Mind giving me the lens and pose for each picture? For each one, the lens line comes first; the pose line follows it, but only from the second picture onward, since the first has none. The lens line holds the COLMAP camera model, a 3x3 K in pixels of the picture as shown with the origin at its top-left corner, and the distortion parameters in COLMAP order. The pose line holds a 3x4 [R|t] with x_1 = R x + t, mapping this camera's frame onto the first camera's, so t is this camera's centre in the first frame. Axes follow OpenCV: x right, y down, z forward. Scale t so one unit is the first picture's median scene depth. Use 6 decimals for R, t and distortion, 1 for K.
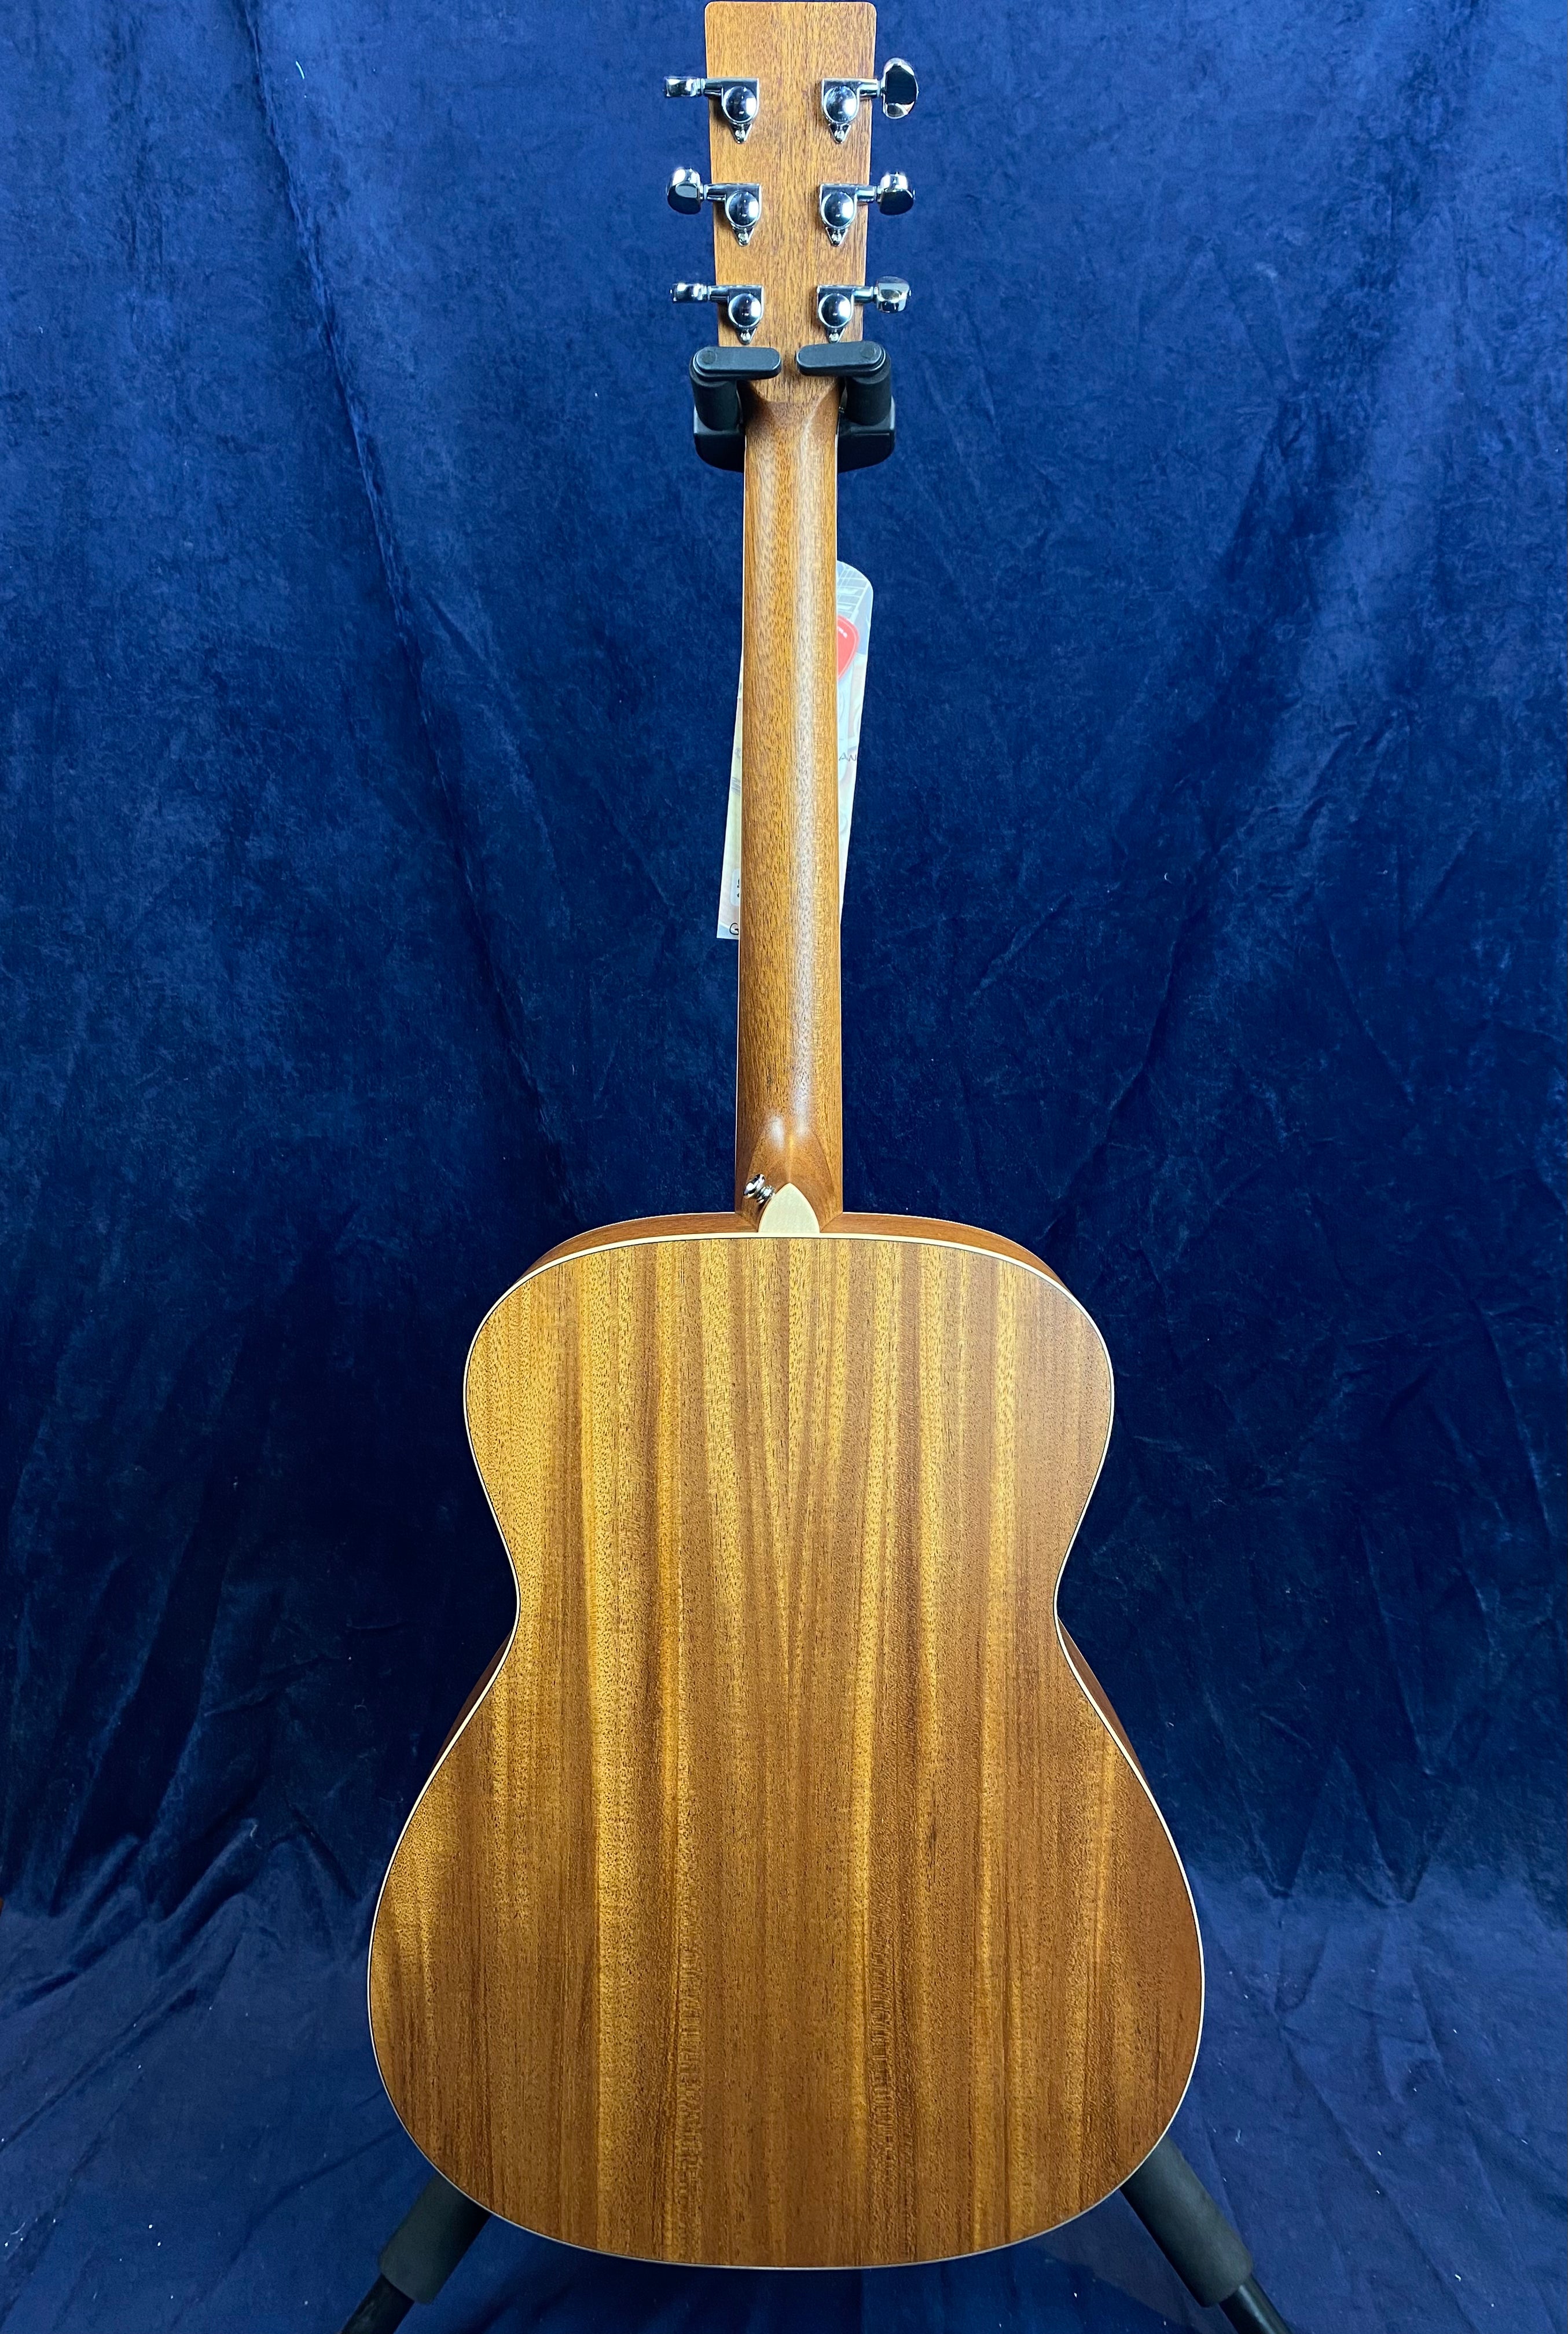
lens RADIAL K [[1697.8, 0, 811.7], [0, 1697.8, 1164.0], [0, 0, 1]] dist [-0.004452, -0.010984]
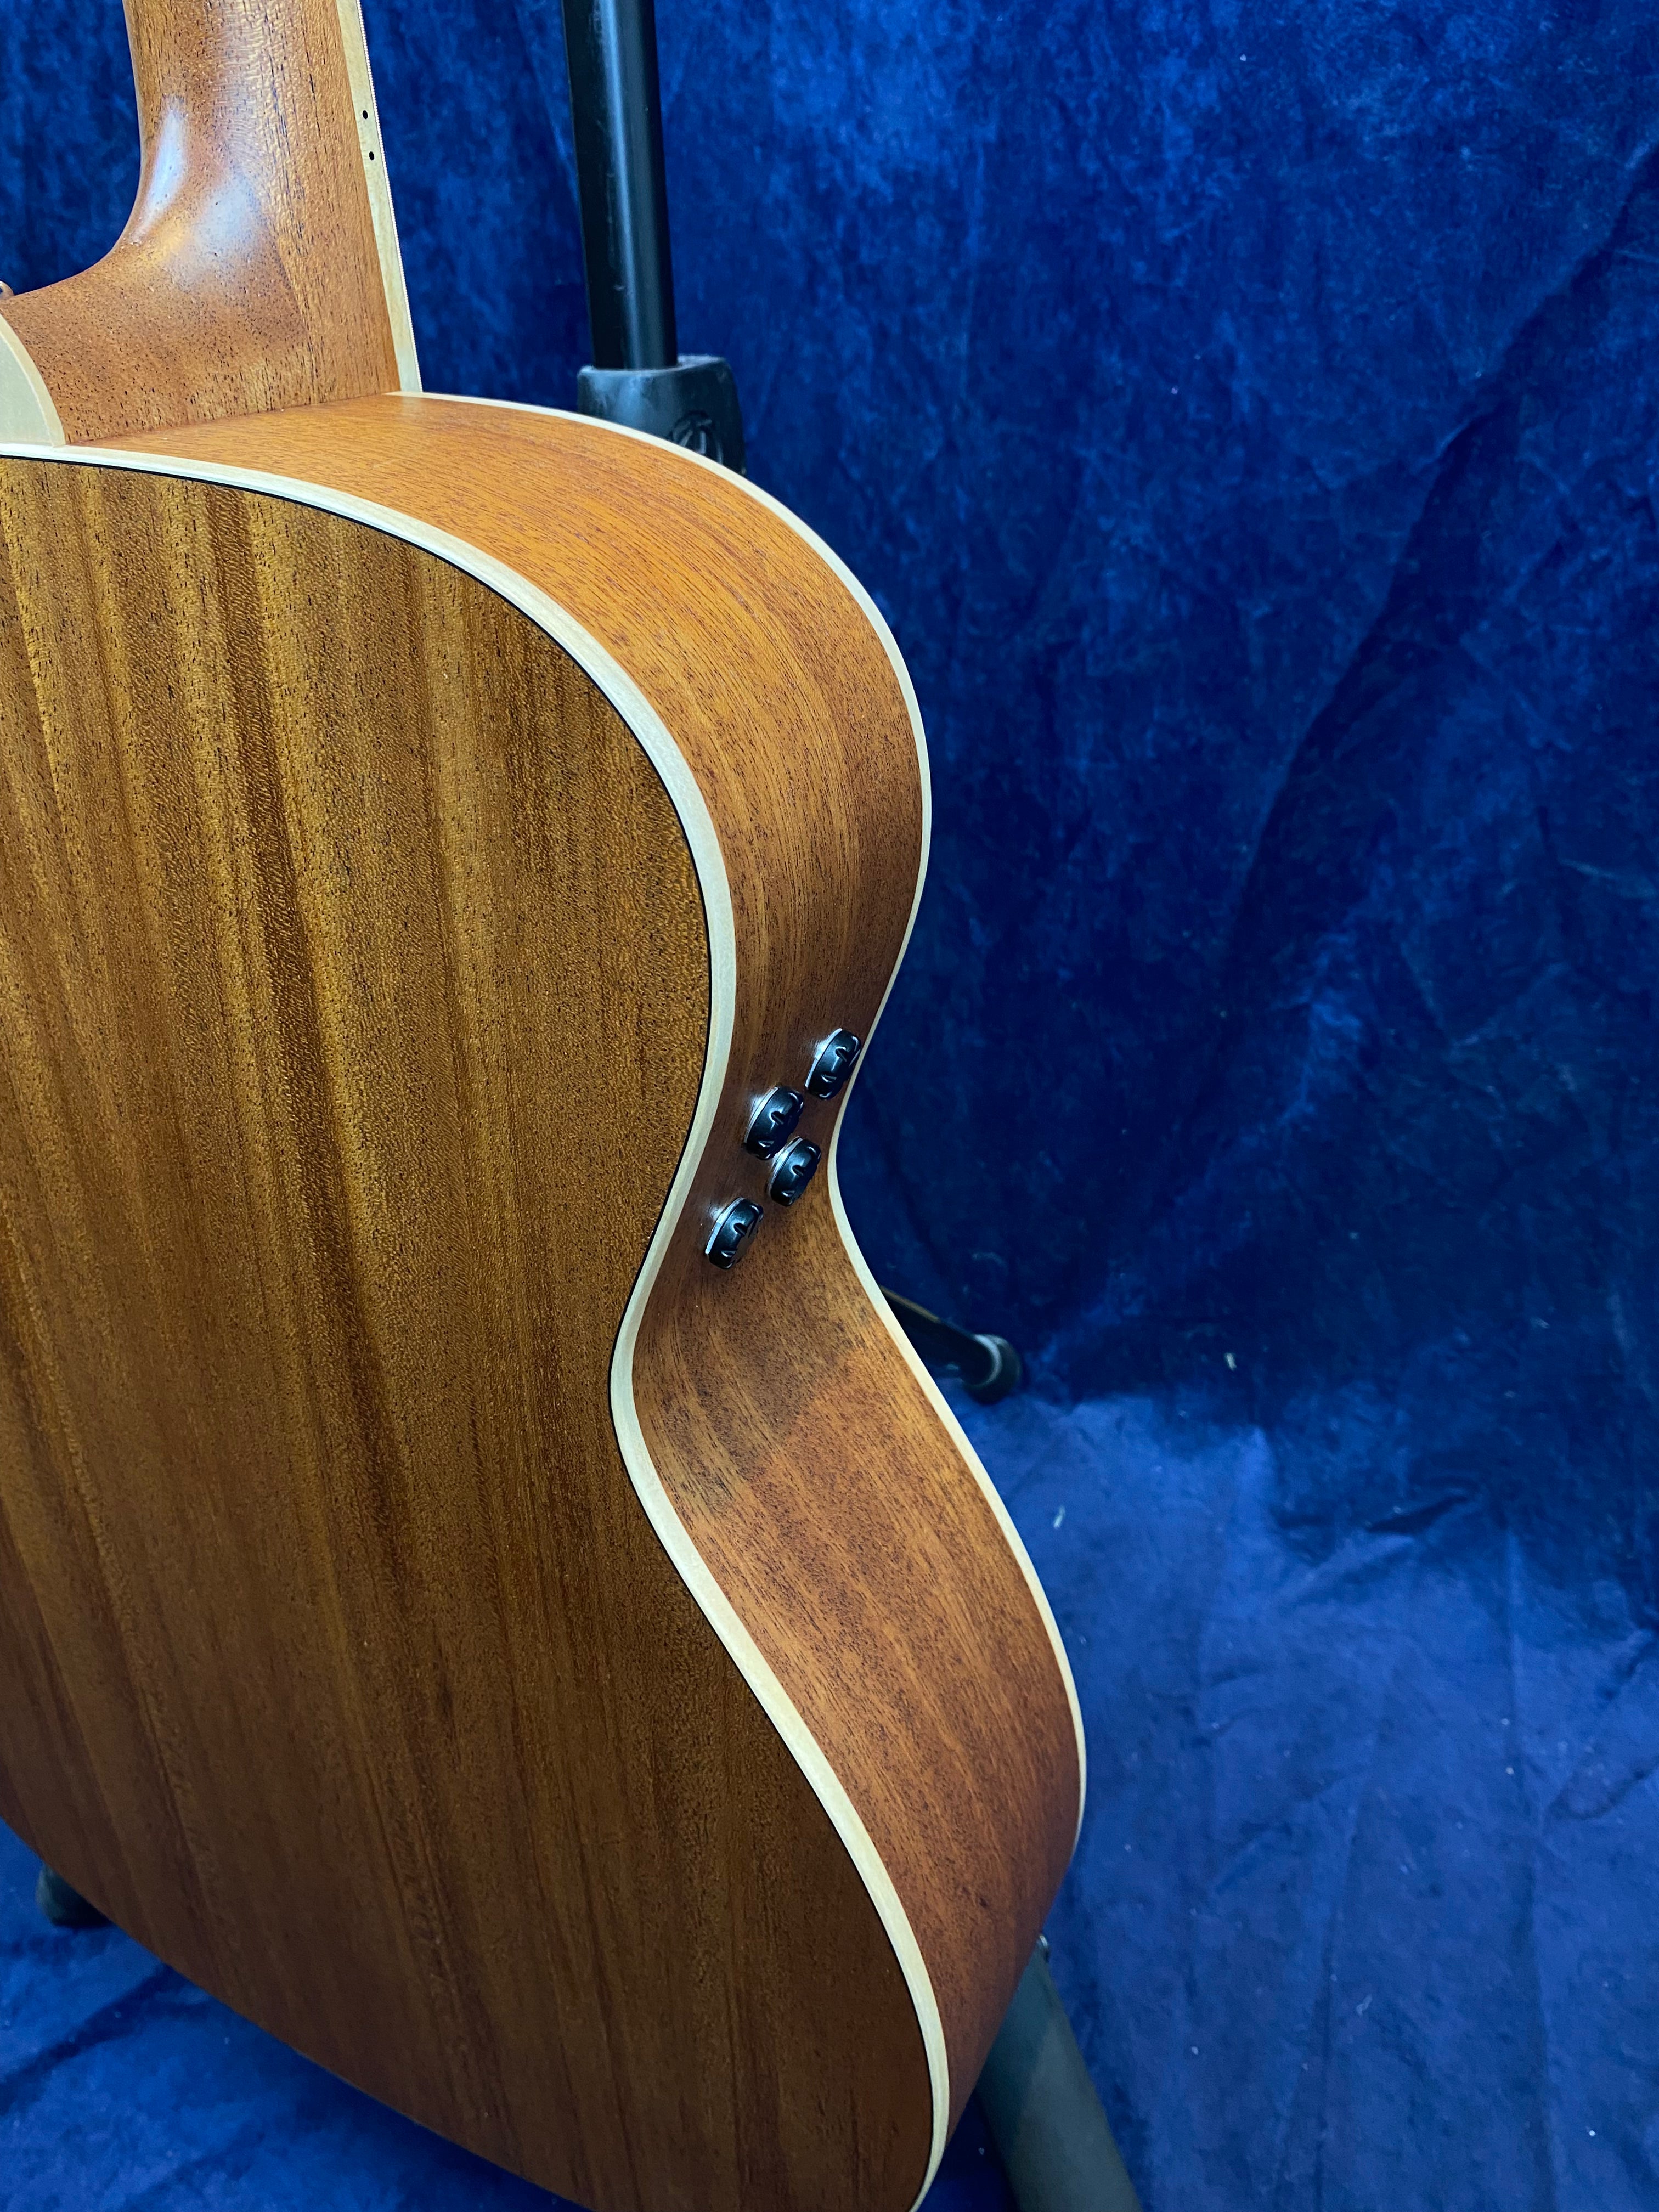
lens RADIAL K [[1666.0, 0, 834.0], [0, 1666.0, 1093.3], [0, 0, 1]] dist [-0.008780, -0.002393]
pose [[0.889980, 0.203830, -0.407907, 0.235181], [-0.012443, 0.905057, 0.425108, 0.007086], [0.455829, -0.373262, 0.808019, 0.482964]]
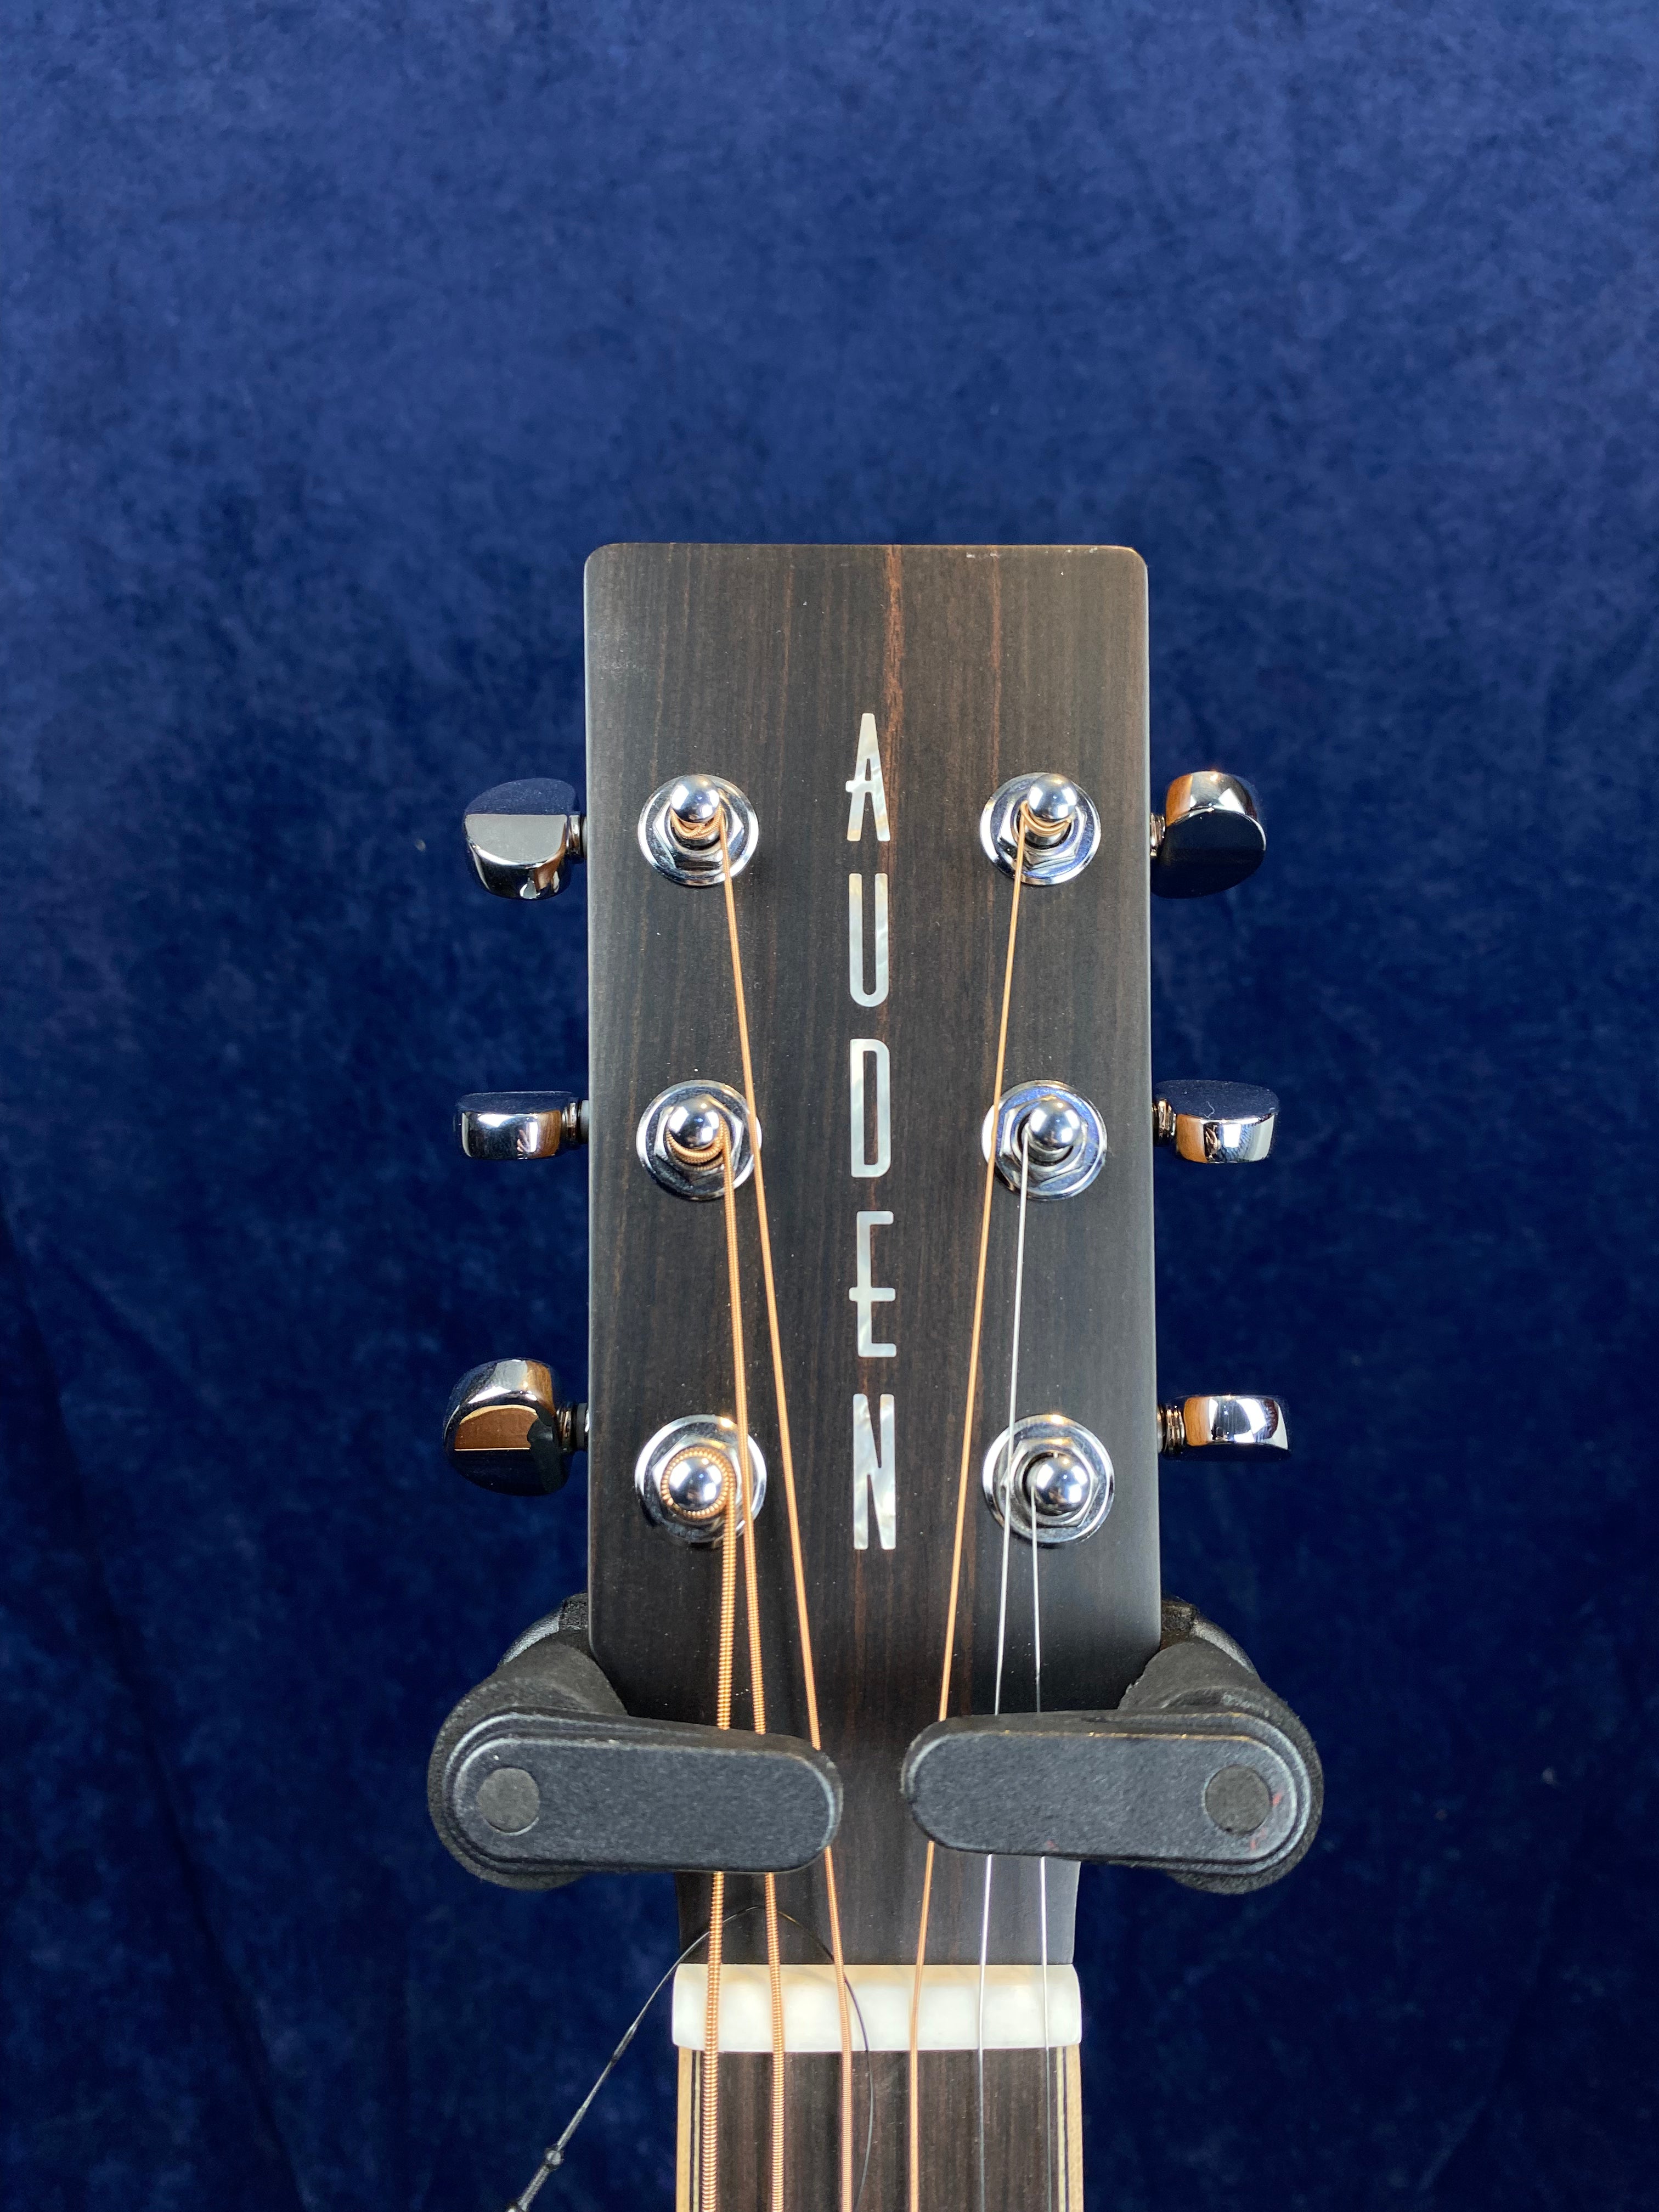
lens RADIAL K [[1666.0, 0, 824.9], [0, 1666.0, 1102.0], [0, 0, 1]] dist [-0.008780, -0.002393]
pose [[0.999892, 0.009968, 0.010829, -0.015915], [-0.009865, 0.999905, -0.009579, -0.384022], [-0.010923, 0.009471, 0.999895, 0.531209]]
